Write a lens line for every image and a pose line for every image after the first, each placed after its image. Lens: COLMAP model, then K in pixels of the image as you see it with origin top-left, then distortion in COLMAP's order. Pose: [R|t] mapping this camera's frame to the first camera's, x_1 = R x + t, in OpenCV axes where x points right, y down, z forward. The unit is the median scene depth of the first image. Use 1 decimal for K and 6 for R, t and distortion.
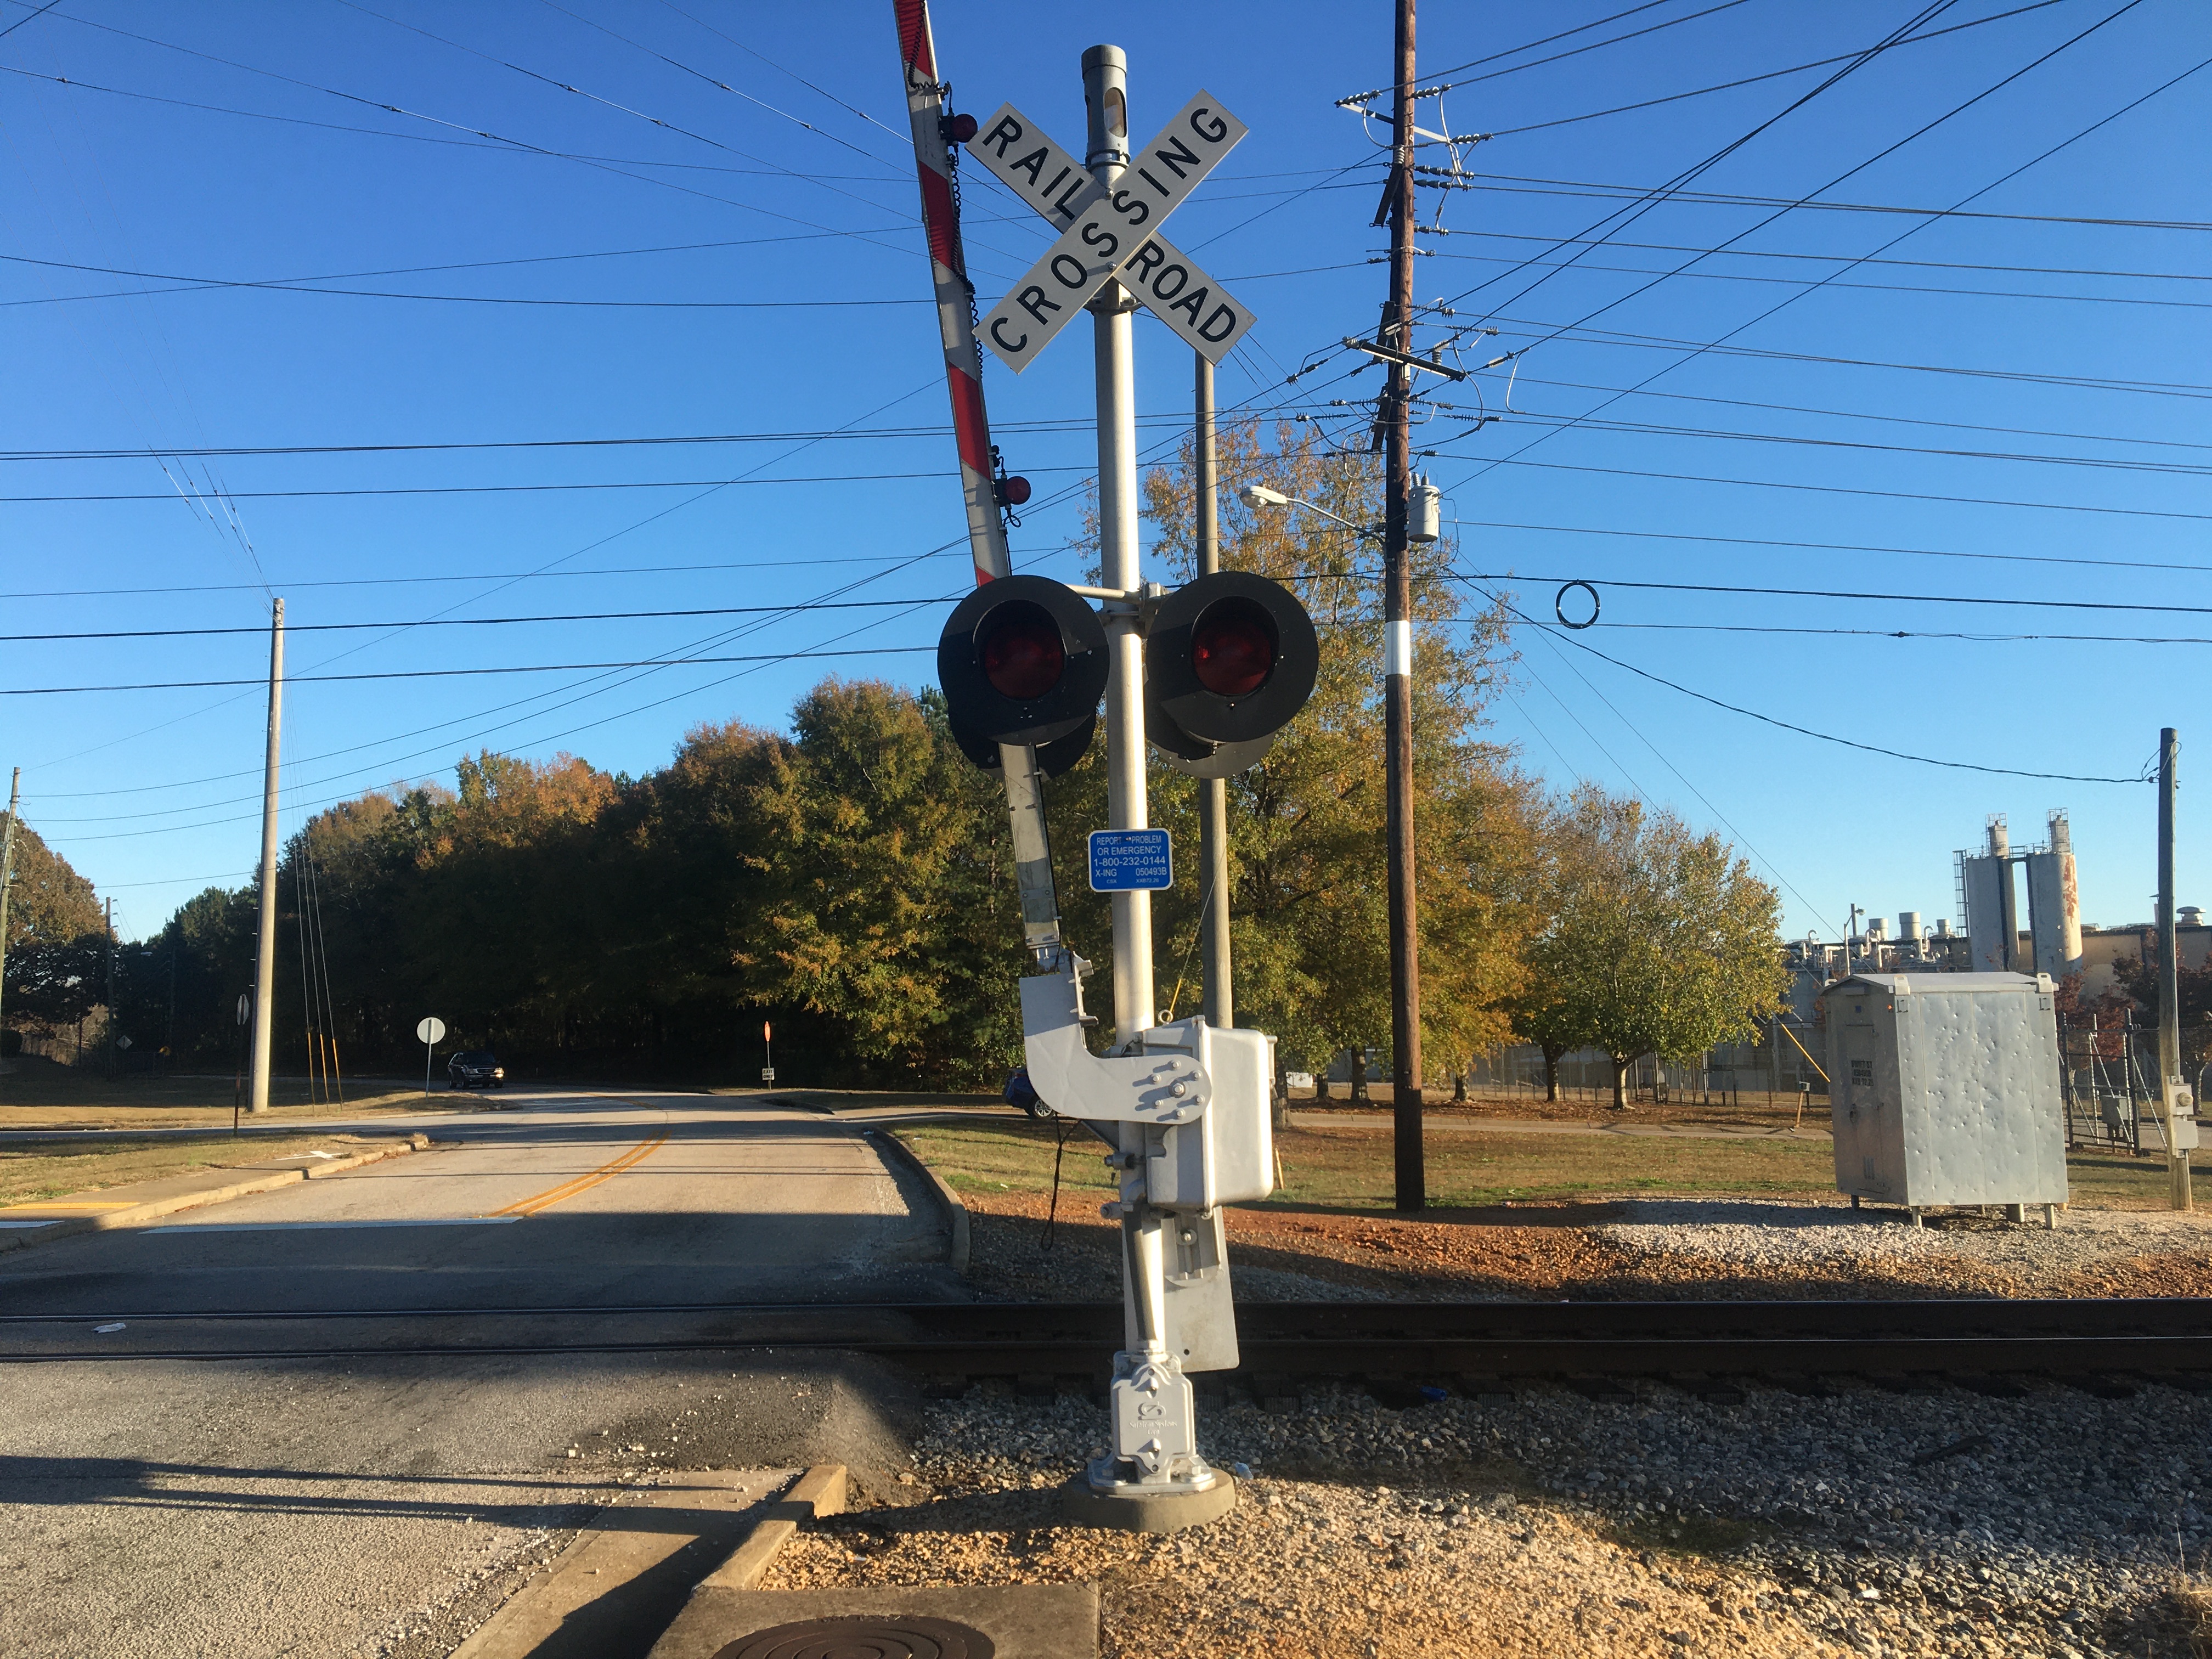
lens RADIAL K [[1839.3, 0, 1078.1], [0, 1839.3, 851.8], [0, 0, 1]] dist [0.092037, -0.131286]
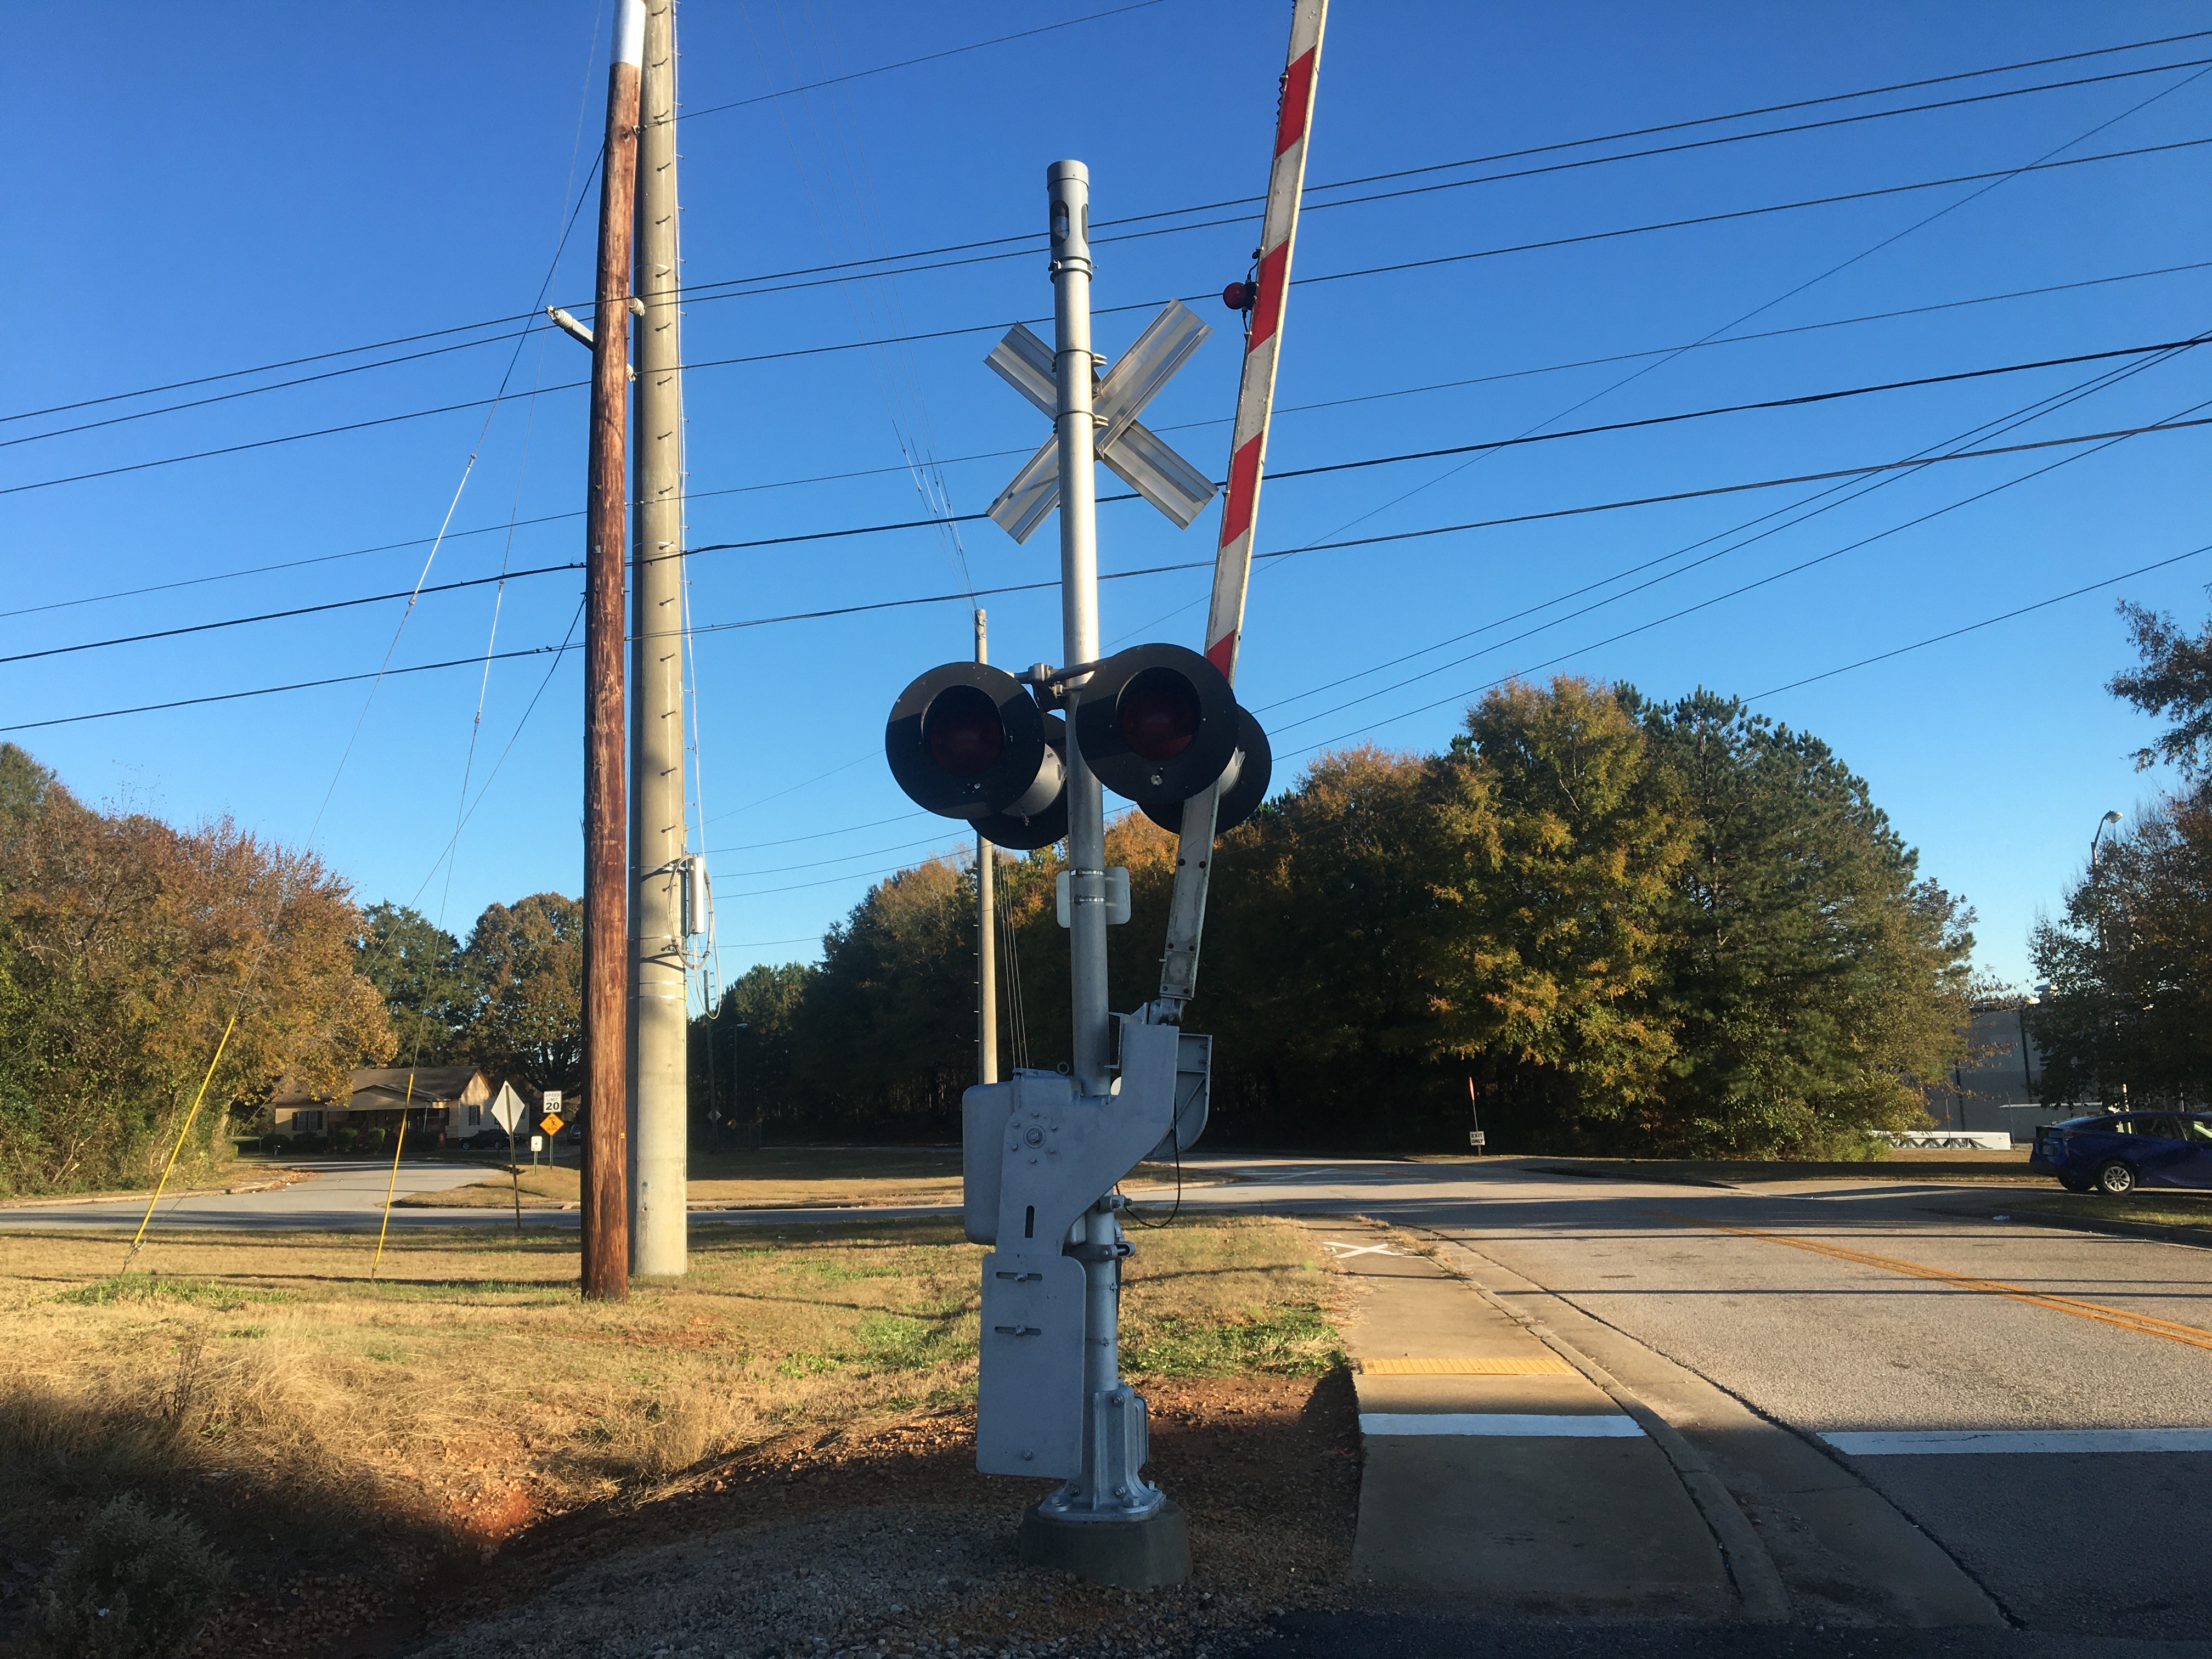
lens RADIAL K [[1839.3, 0, 1088.2], [0, 1839.3, 852.8], [0, 0, 1]] dist [0.092037, -0.131286]
pose [[0.973016, -0.049465, -0.225375, -0.143358], [0.041552, 0.998346, -0.039724, 0.014586], [0.226967, 0.029287, 0.973462, 0.118253]]
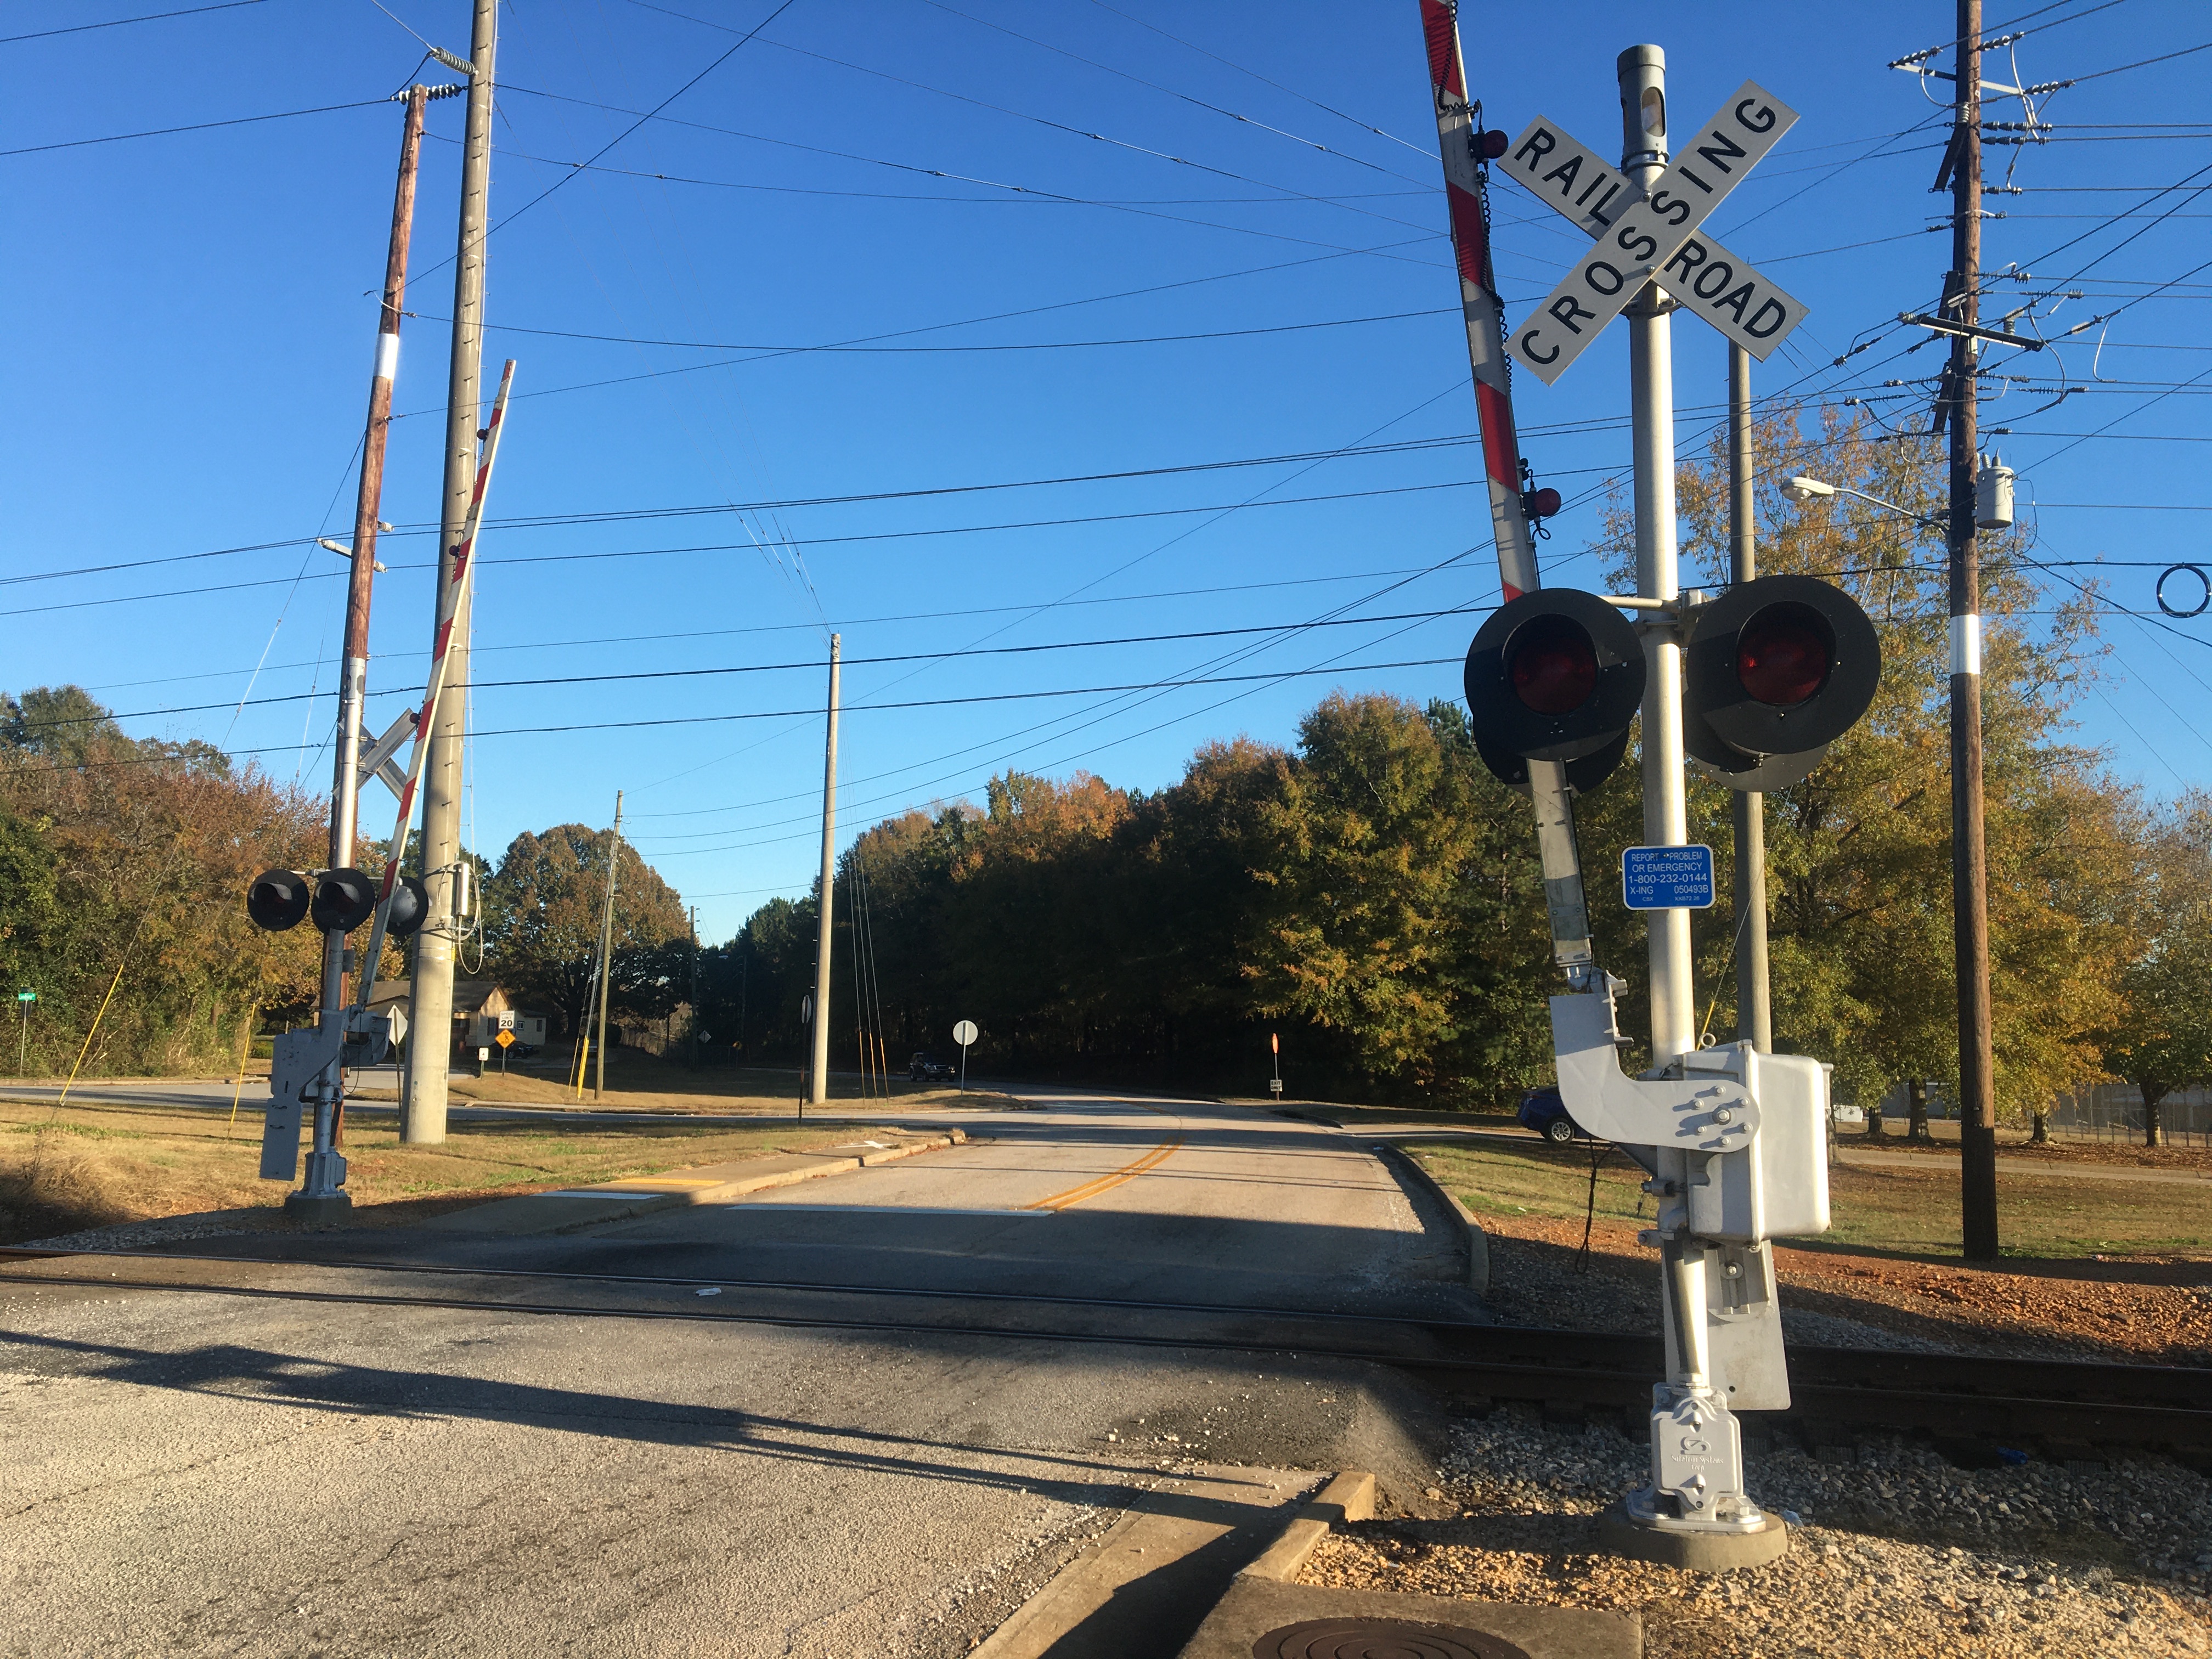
lens RADIAL K [[1839.3, 0, 1094.2], [0, 1839.3, 855.5], [0, 0, 1]] dist [0.092037, -0.131286]
pose [[0.965423, -0.000357, -0.260688, -0.000732], [-0.001113, 0.999984, -0.005490, -0.000104], [0.260686, 0.005591, 0.965407, -0.001859]]
